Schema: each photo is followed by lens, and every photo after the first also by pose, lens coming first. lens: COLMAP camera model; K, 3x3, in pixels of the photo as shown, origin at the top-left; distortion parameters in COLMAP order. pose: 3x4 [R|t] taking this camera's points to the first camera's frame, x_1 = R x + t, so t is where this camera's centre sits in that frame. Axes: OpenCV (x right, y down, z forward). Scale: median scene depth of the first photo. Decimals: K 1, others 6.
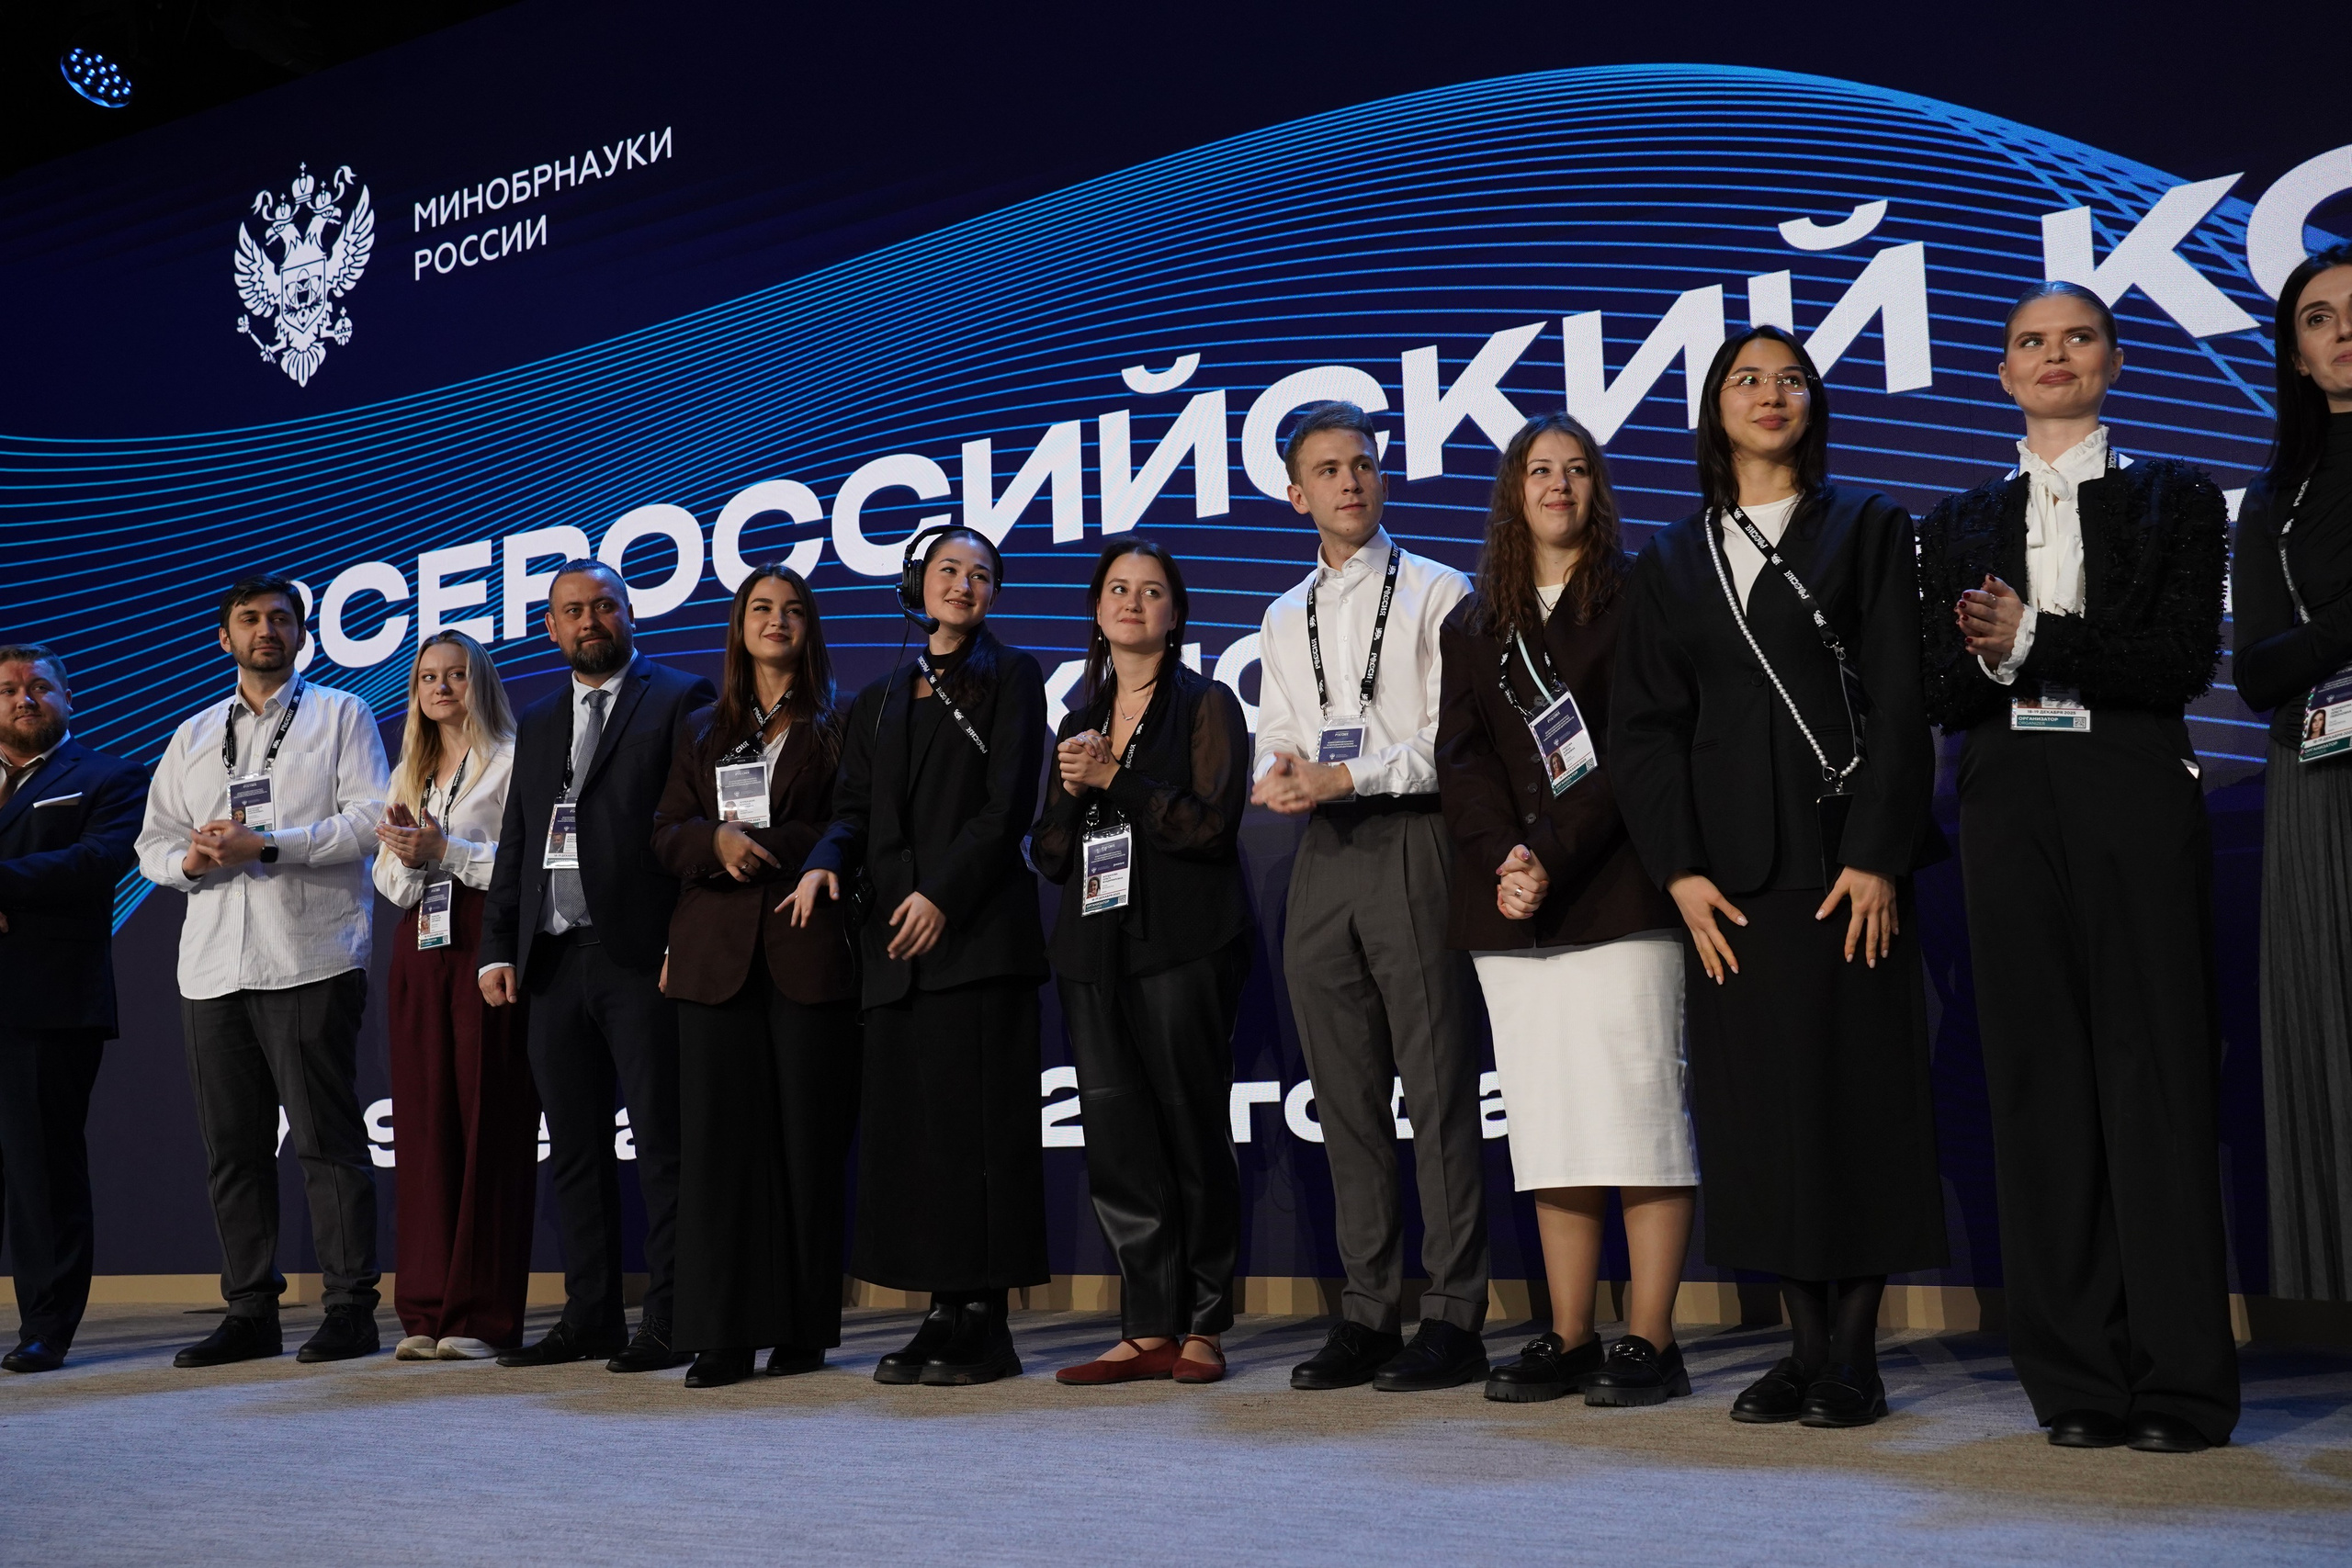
lens RADIAL K [[2573.9, 0, 1177.4], [0, 2573.9, 751.5], [0, 0, 1]] dist [0.066954, 0.132221]
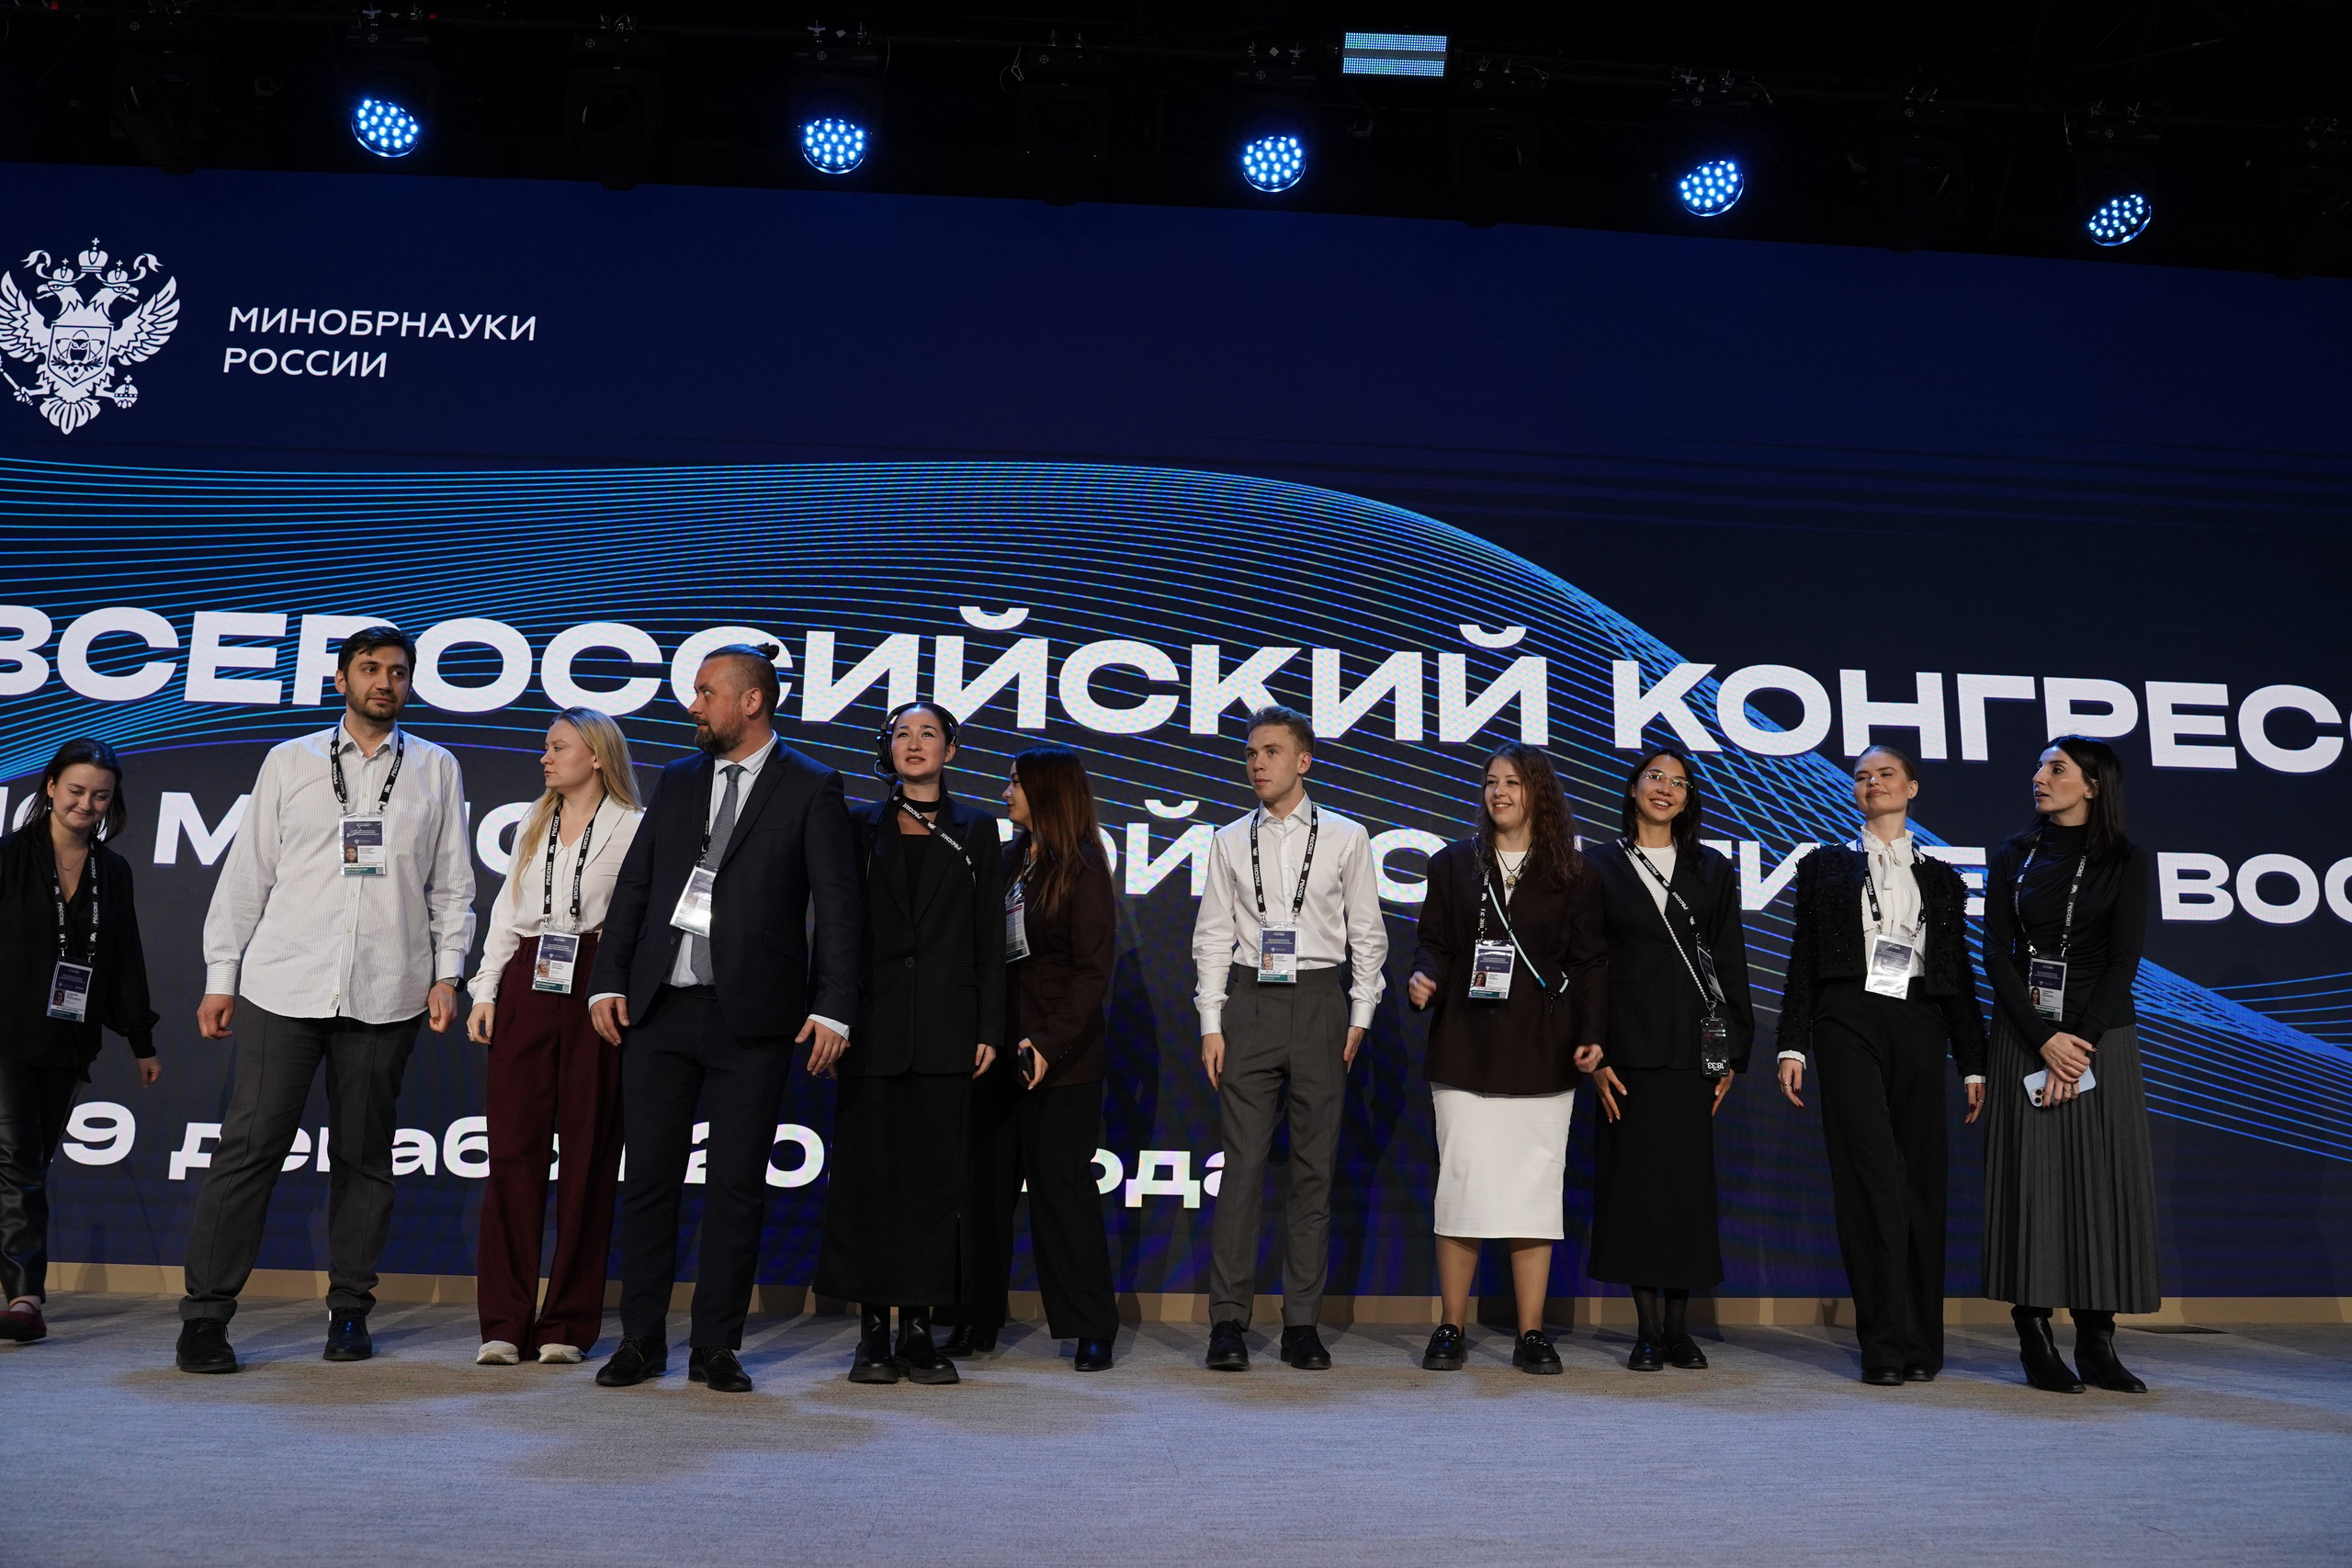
lens RADIAL K [[1895.2, 0, 1170.9], [0, 1895.2, 761.9], [0, 0, 1]] dist [-0.106987, 0.072686]
pose [[0.802008, 0.164323, 0.574266, -0.483765], [-0.127008, 0.986343, -0.104861, 0.021123], [-0.583655, 0.011163, 0.811925, 0.137166]]
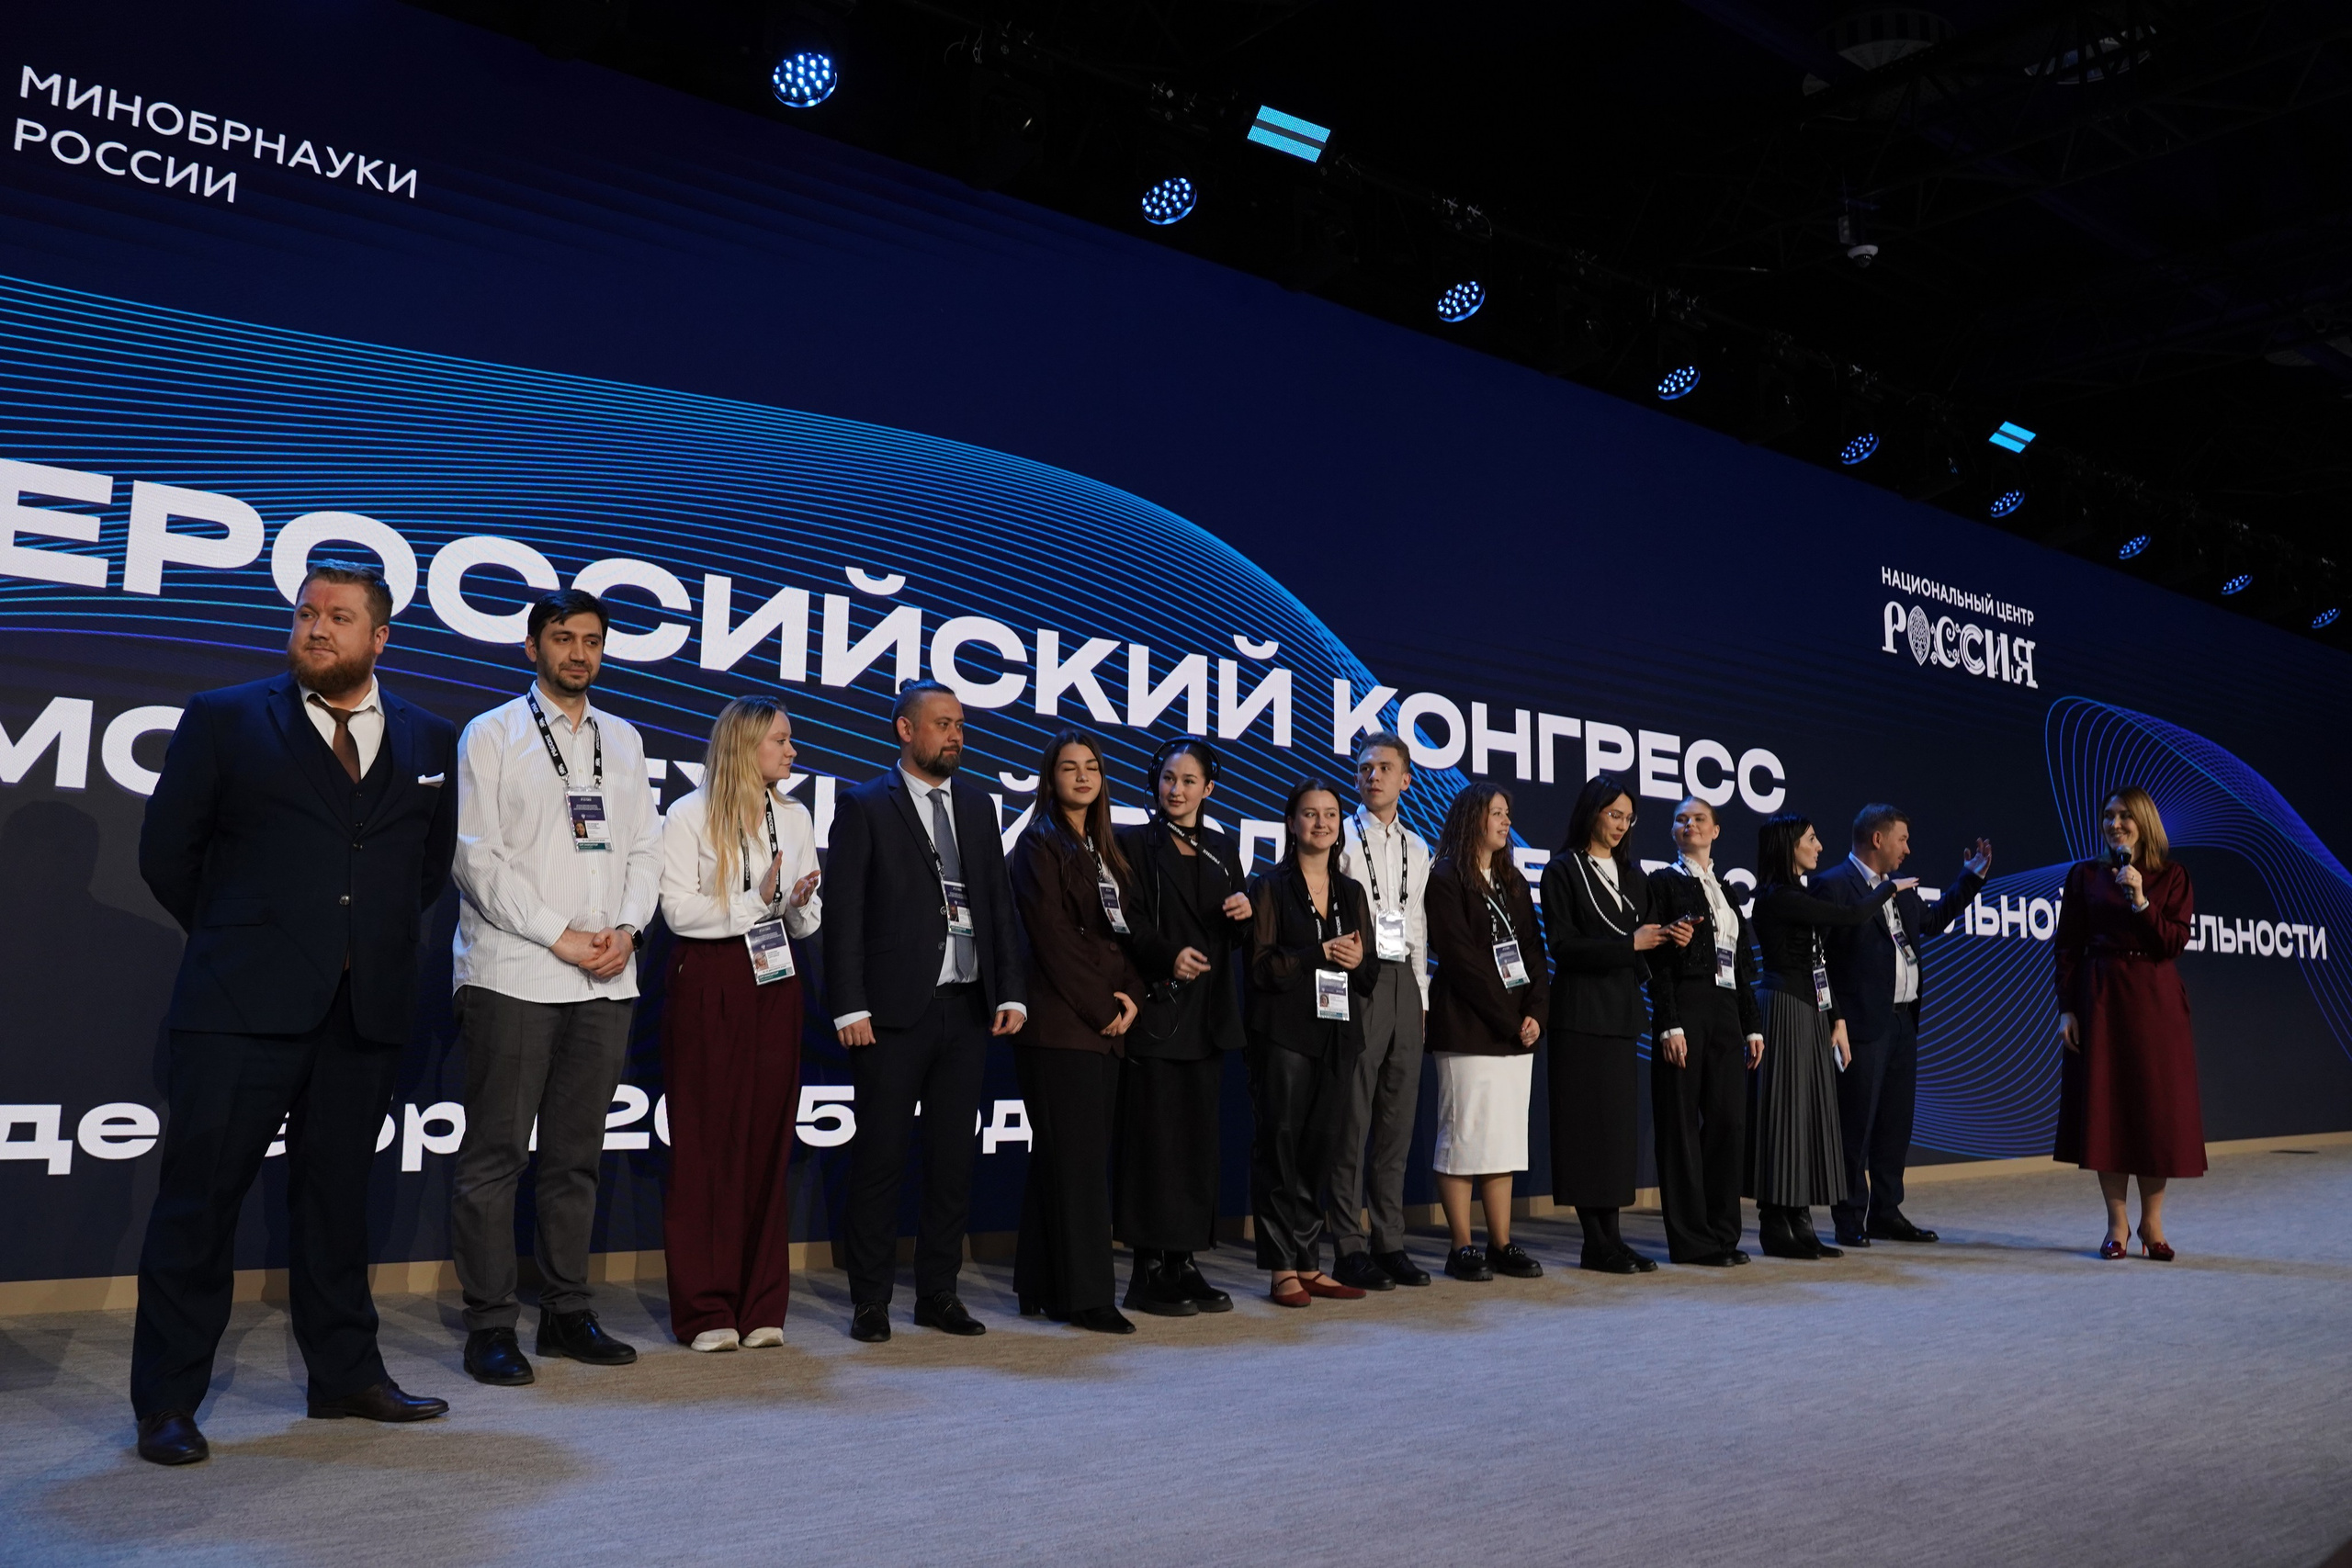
lens RADIAL K [[1895.2, 0, 1170.9], [0, 1895.2, 761.9], [0, 0, 1]] dist [-0.106987, 0.072686]
pose [[0.329448, 0.169149, 0.928898, -0.861475], [-0.152700, 0.980415, -0.124373, 0.048624], [-0.931744, -0.100869, 0.348825, 0.485723]]
